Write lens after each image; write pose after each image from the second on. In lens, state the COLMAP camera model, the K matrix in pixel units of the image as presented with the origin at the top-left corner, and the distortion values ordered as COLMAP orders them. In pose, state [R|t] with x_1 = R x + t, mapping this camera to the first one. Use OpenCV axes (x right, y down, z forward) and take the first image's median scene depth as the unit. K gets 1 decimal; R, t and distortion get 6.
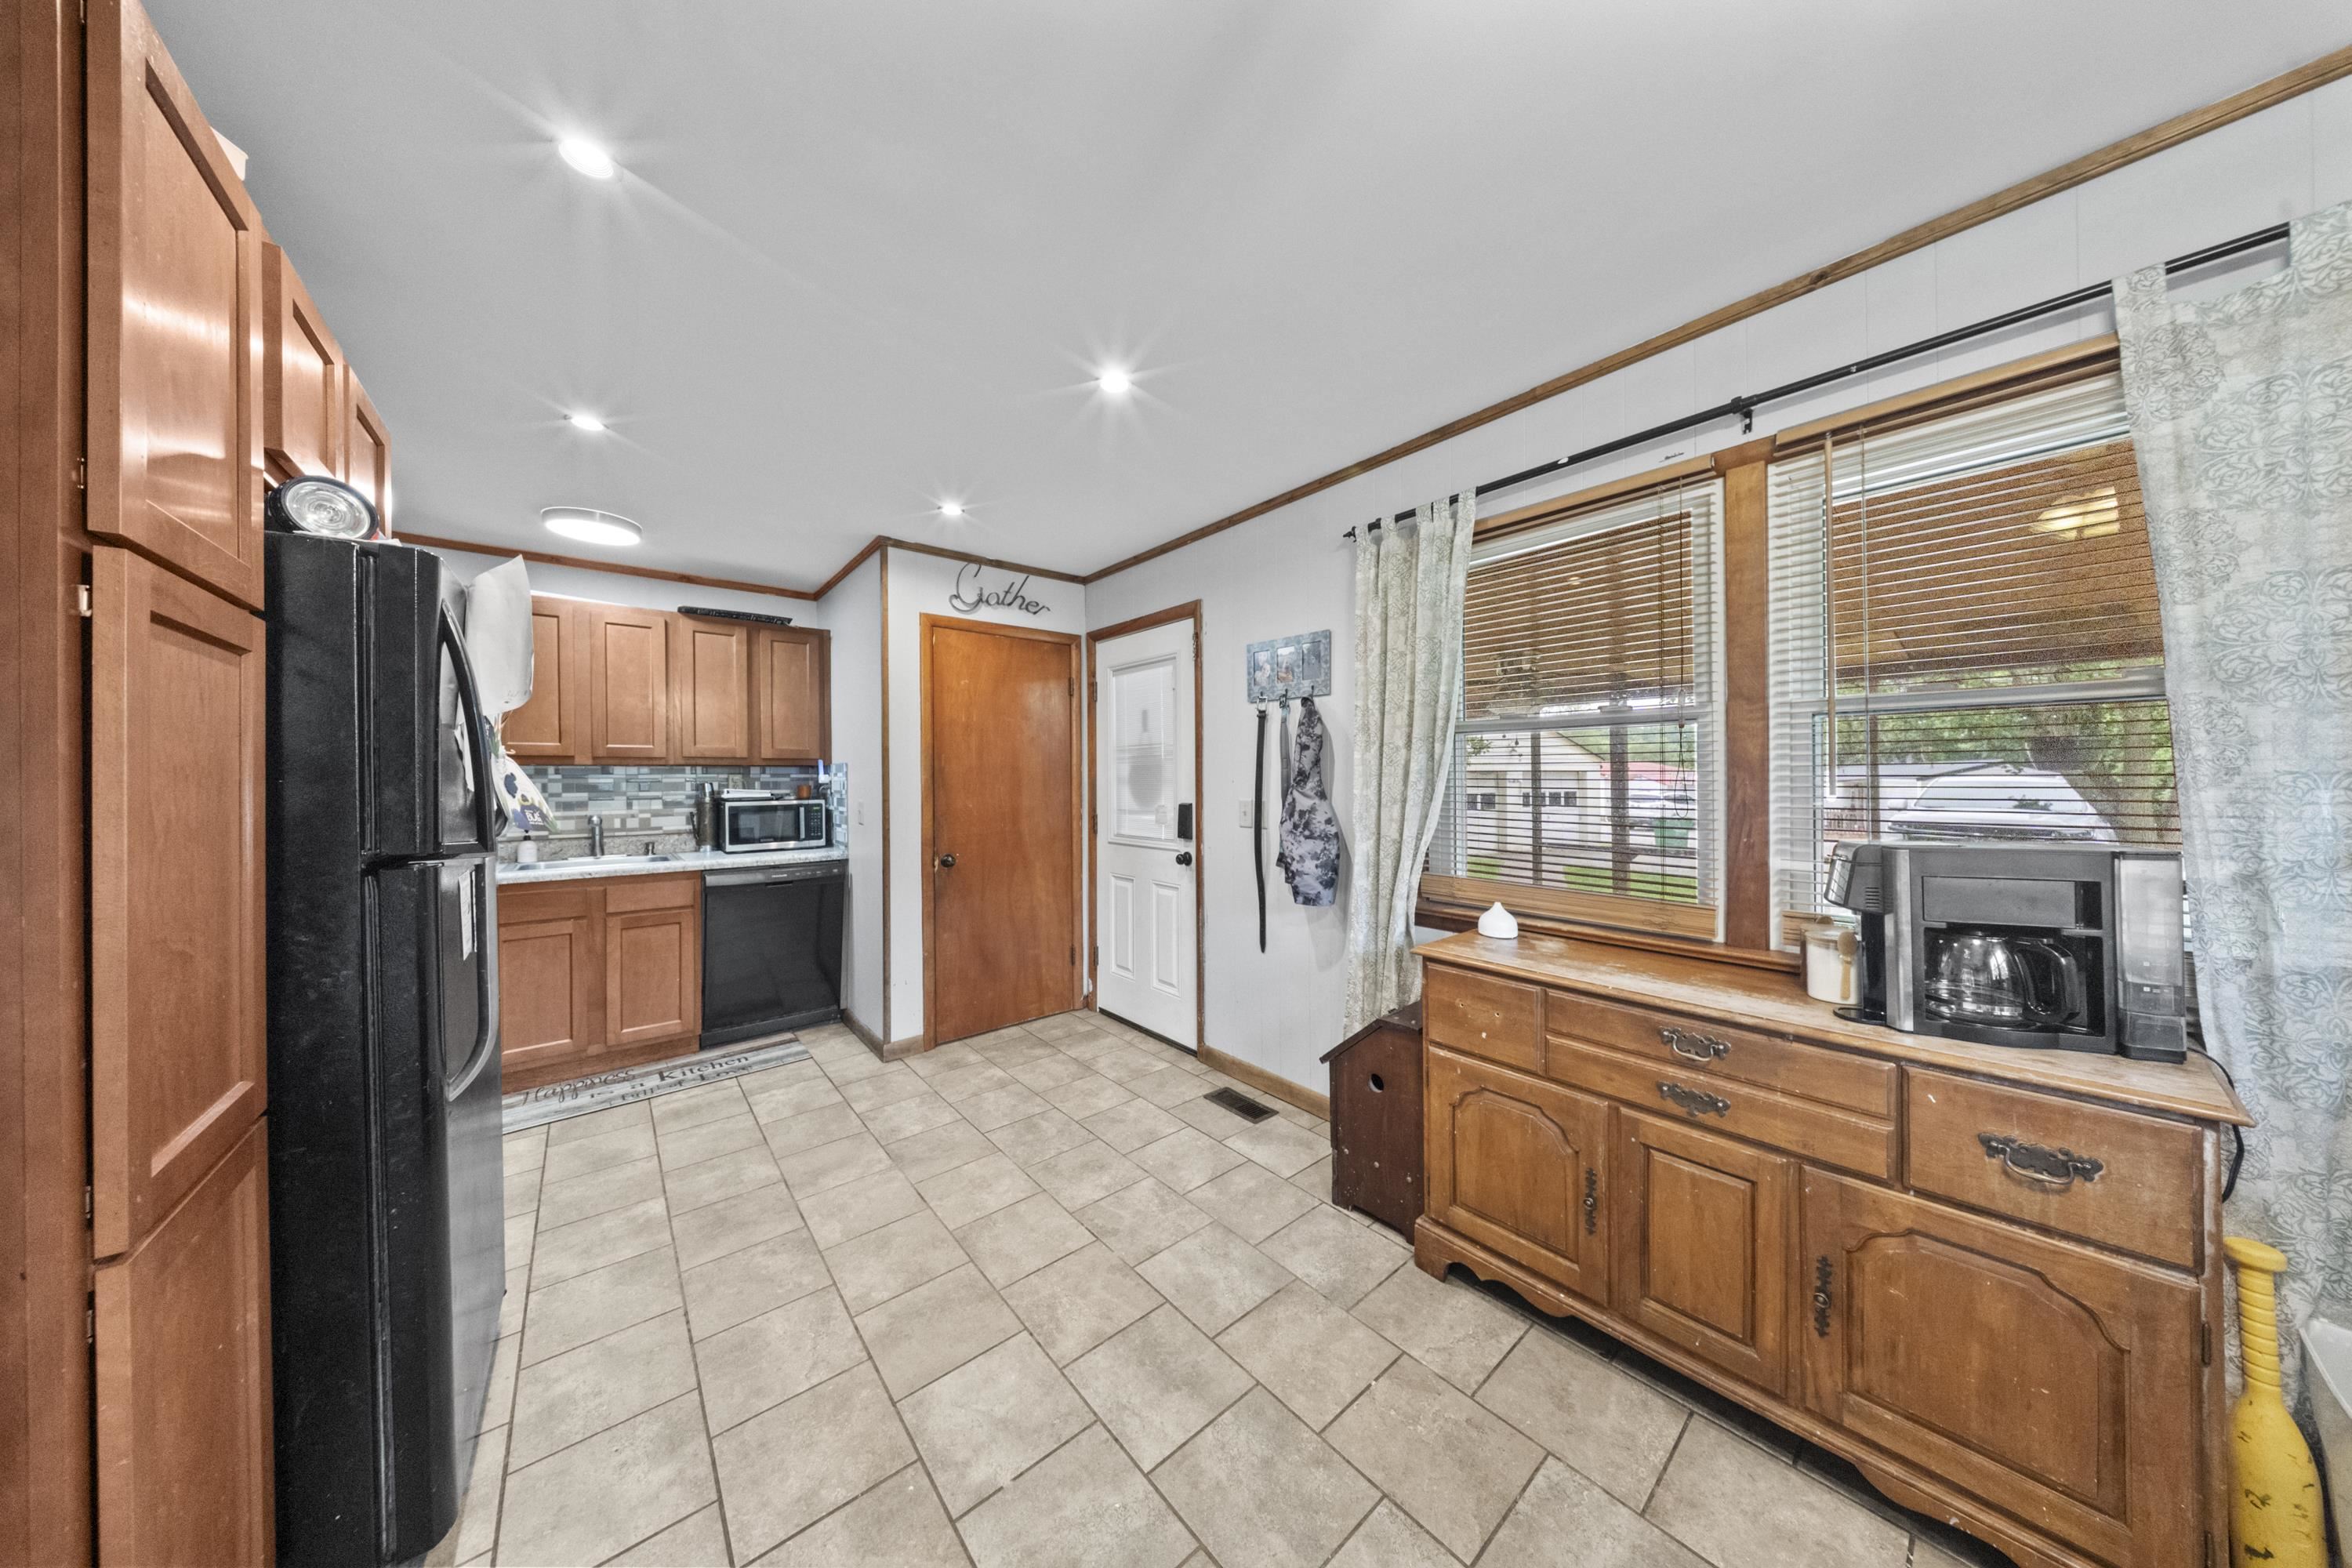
lens RADIAL K [[696.9, 0, 1162.8], [0, 696.9, 780.5], [0, 0, 1]] dist [0.000678, -0.000656]
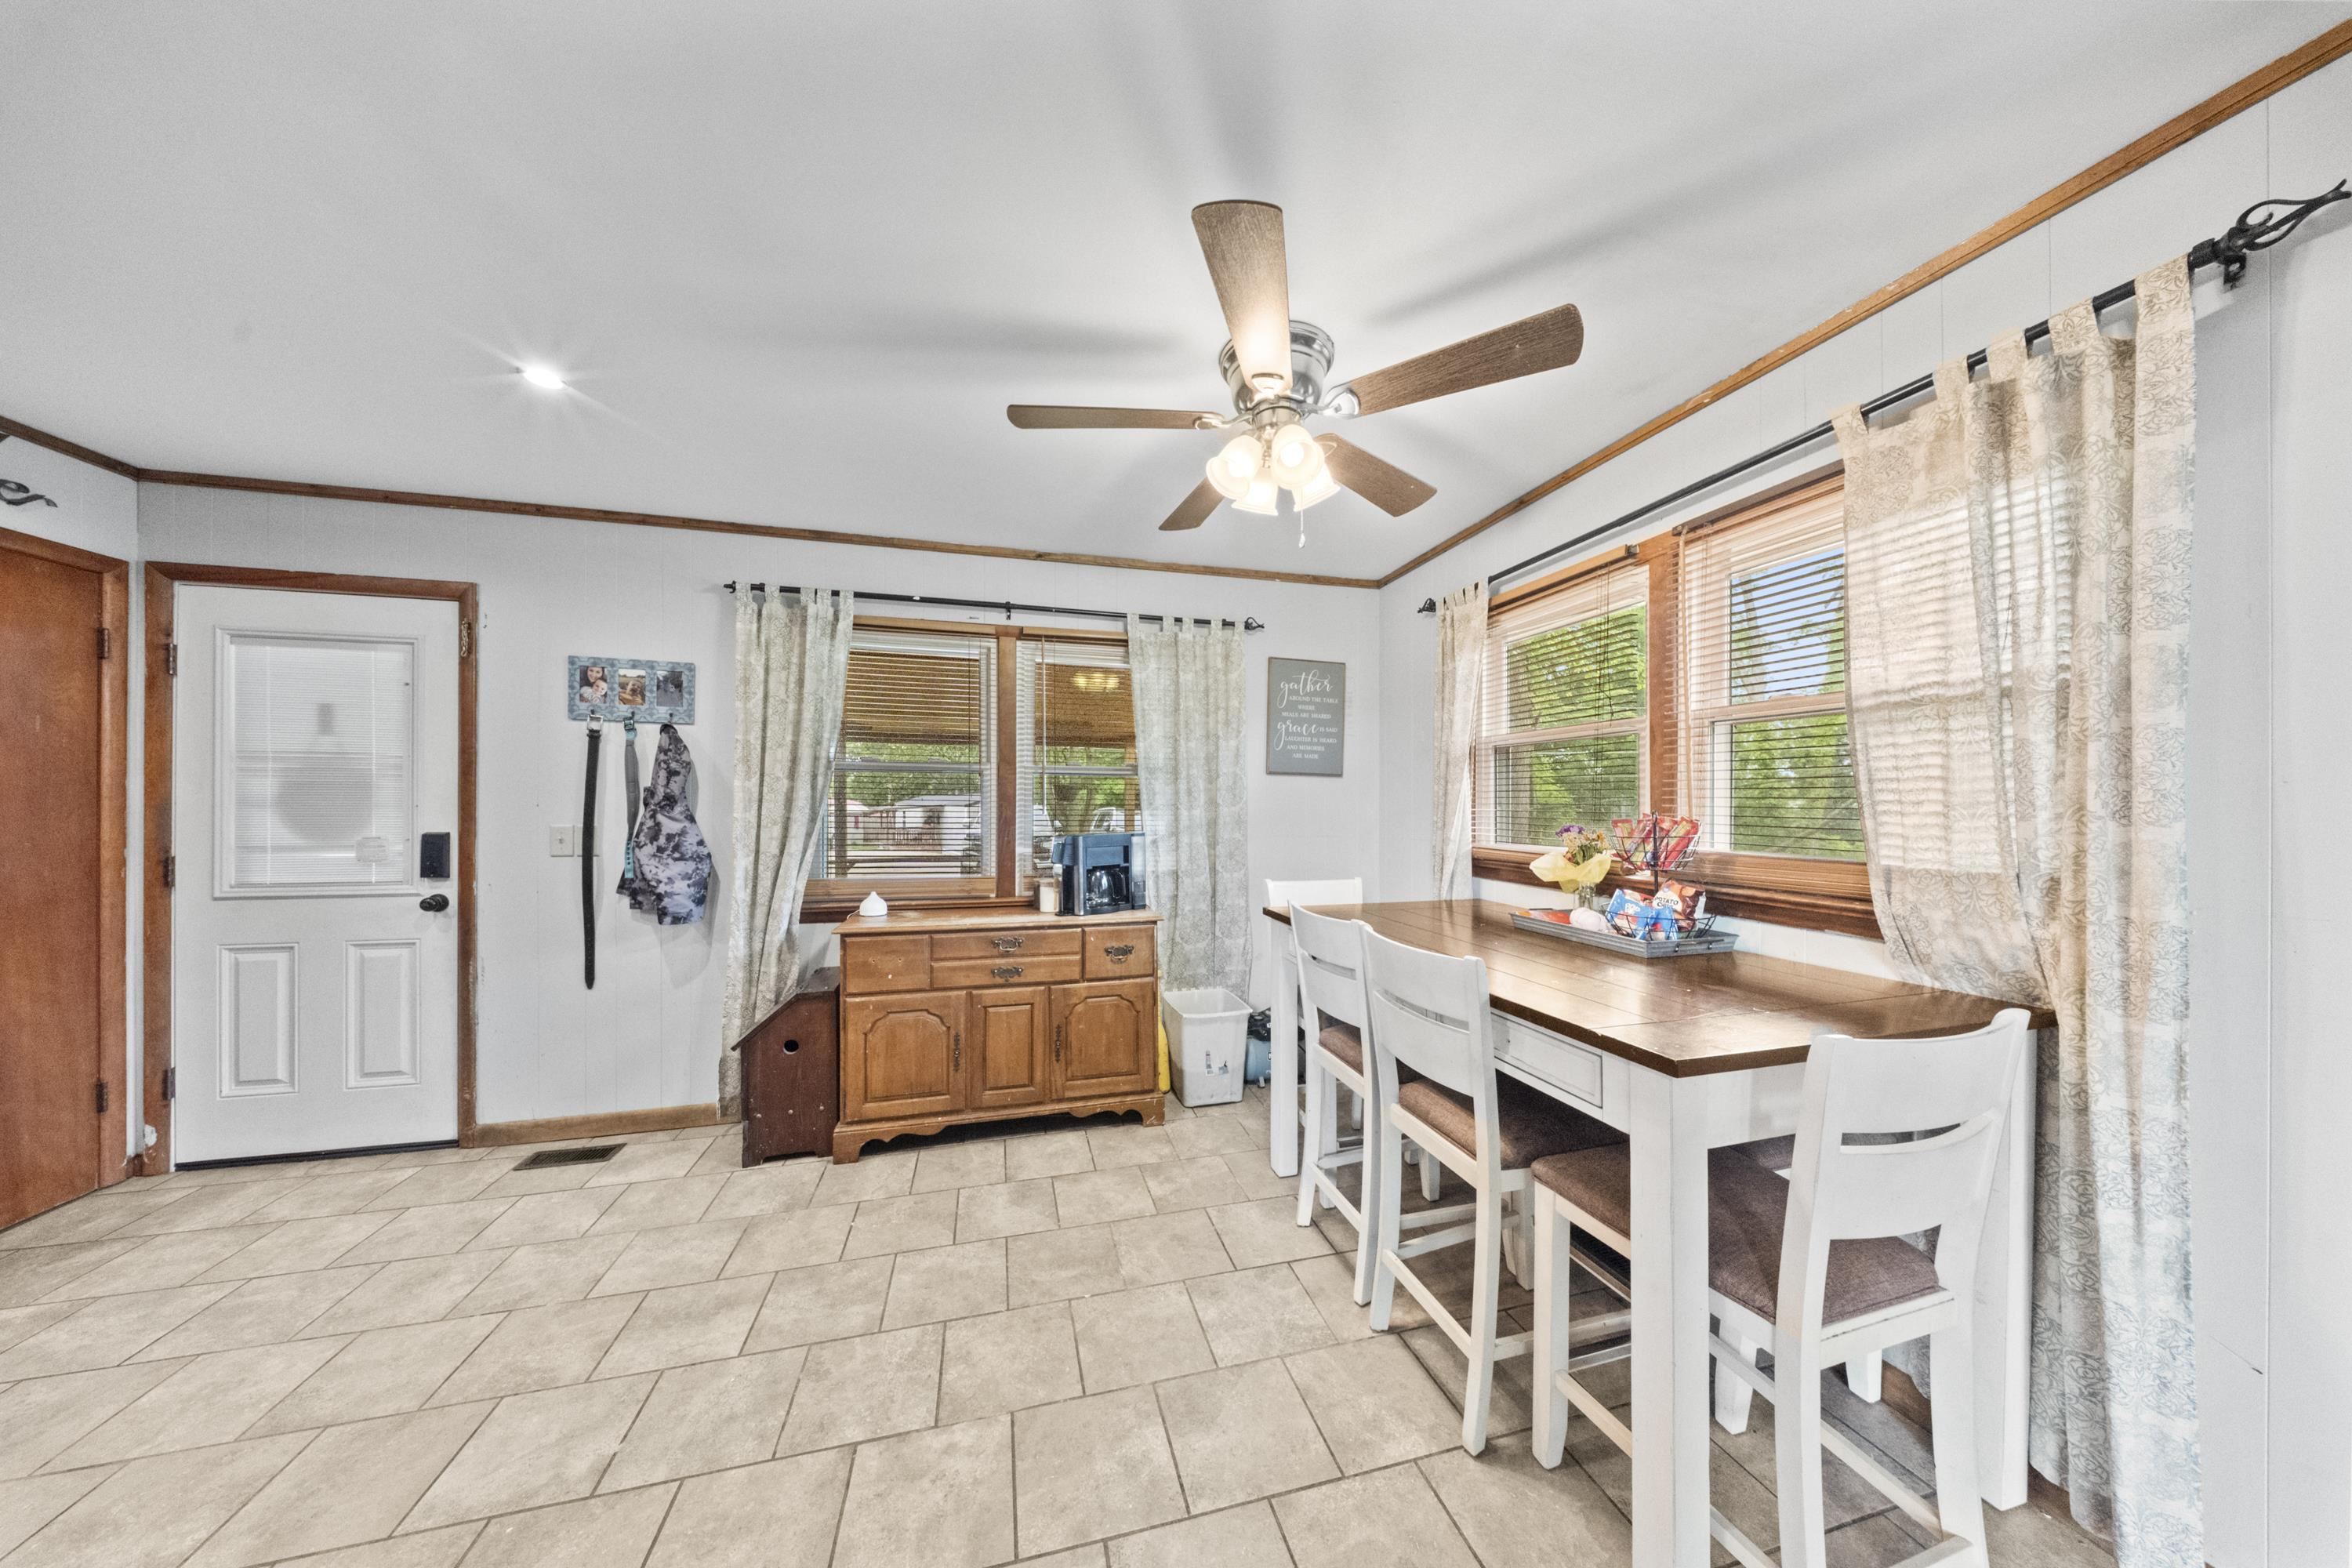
lens RADIAL K [[696.9, 0, 1182.7], [0, 696.9, 804.6], [0, 0, 1]] dist [0.000678, -0.000656]
pose [[0.414891, 0.009008, 0.909827, -0.425964], [-0.004403, 0.999959, -0.007893, 0.004230], [-0.909861, -0.000731, 0.414913, -0.125537]]
